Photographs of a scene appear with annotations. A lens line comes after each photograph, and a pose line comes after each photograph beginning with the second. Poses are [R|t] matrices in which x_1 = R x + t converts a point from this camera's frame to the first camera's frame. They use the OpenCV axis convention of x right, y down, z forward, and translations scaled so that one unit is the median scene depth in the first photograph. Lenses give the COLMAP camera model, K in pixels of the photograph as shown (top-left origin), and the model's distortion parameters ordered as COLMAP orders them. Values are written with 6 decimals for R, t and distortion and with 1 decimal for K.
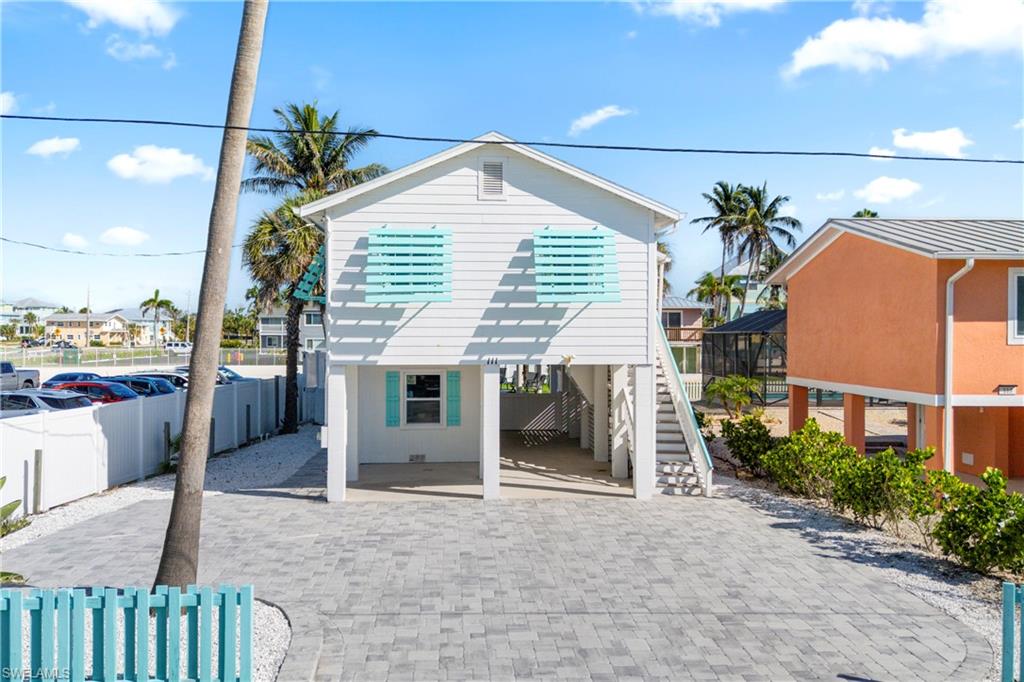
lens RADIAL K [[894.3, 0, 515.7], [0, 894.3, 347.2], [0, 0, 1]] dist [0.059231, -0.051617]
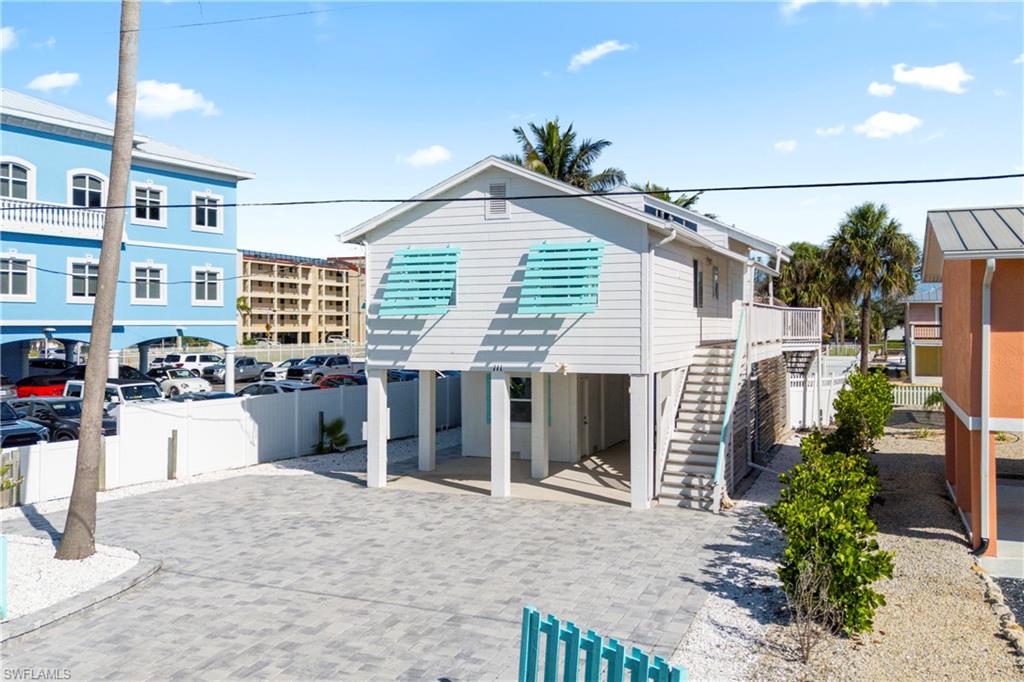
lens RADIAL K [[894.3, 0, 515.6], [0, 894.3, 330.9], [0, 0, 1]] dist [0.059231, -0.051617]
pose [[0.901068, 0.000228, -0.433677, 0.541251], [-0.004894, 0.999942, -0.009643, -0.022160], [0.433650, 0.010811, 0.901017, 0.046117]]
